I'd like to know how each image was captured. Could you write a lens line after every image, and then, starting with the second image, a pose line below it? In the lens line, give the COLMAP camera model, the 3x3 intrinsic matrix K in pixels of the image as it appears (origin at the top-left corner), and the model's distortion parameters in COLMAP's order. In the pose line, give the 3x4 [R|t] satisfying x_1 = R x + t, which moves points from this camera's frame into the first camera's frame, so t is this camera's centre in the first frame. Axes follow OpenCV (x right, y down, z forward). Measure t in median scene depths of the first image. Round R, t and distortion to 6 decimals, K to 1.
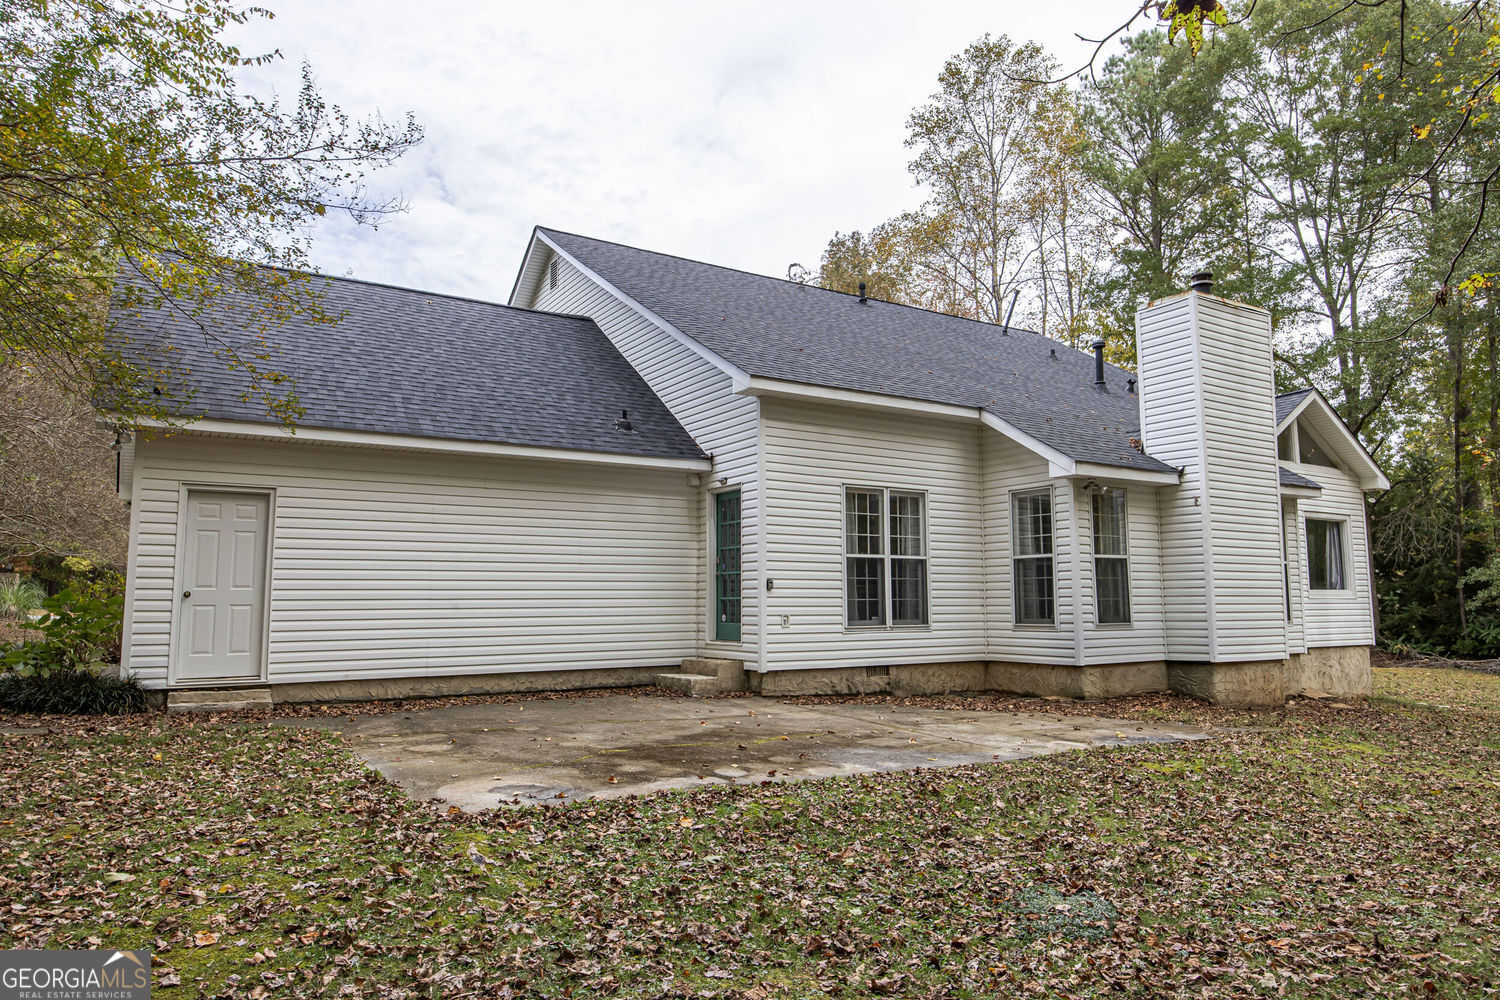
lens RADIAL K [[970.3, 0, 750.5], [0, 970.3, 493.9], [0, 0, 1]] dist [-0.002103, 0.000296]
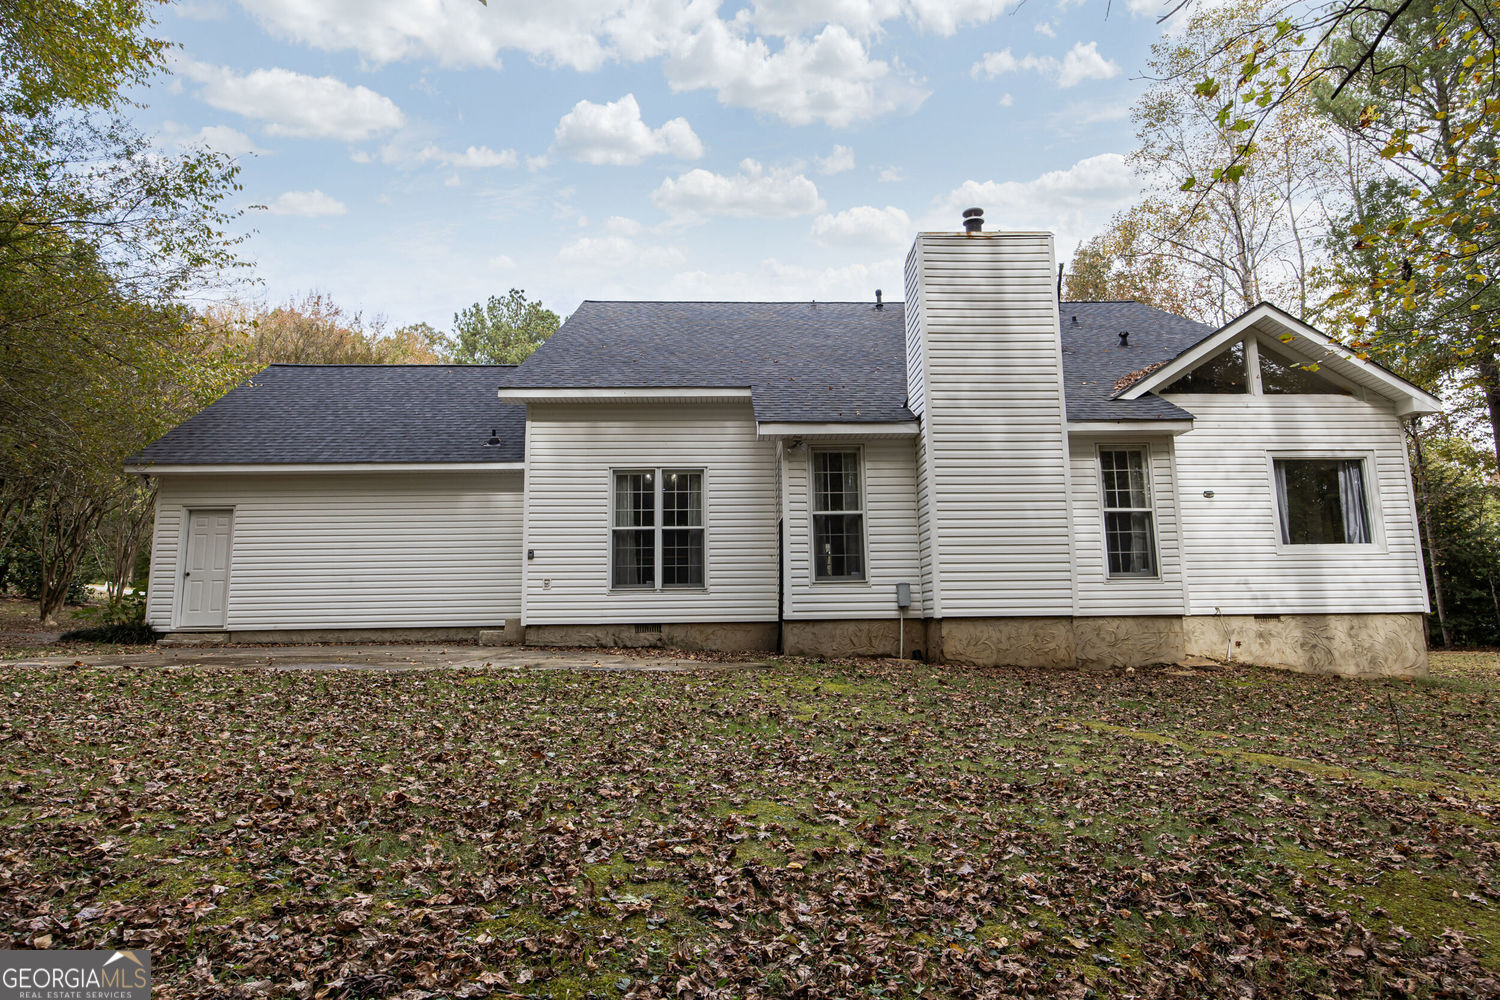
lens RADIAL K [[830.4, 0, 746.8], [0, 830.4, 499.2], [0, 0, 1]] dist [0.002074, 0.000615]
pose [[0.861451, -0.085497, -0.500591, 0.727551], [0.067681, 0.996262, -0.053684, 0.091383], [0.503310, 0.012366, 0.864018, 0.213170]]
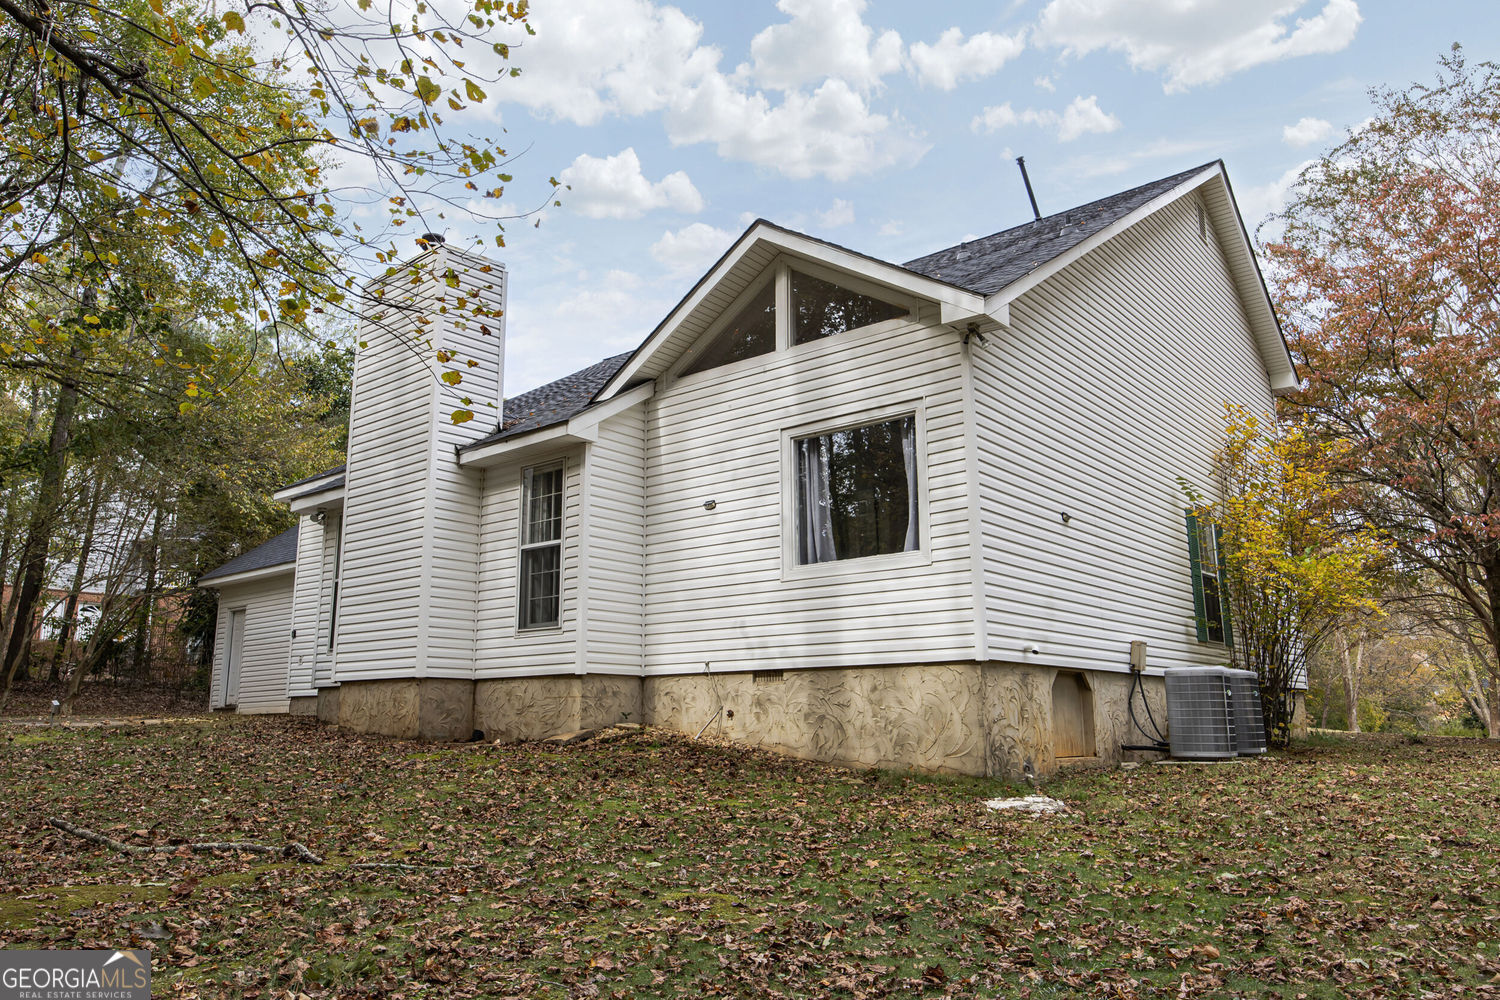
lens RADIAL K [[1073.6, 0, 743.7], [0, 1073.6, 502.8], [0, 0, 1]] dist [-0.007387, -0.000475]
pose [[0.299807, -0.195474, -0.933759, 1.542209], [0.111384, 0.979261, -0.169237, 0.221420], [0.947475, -0.053267, 0.315362, 1.050211]]
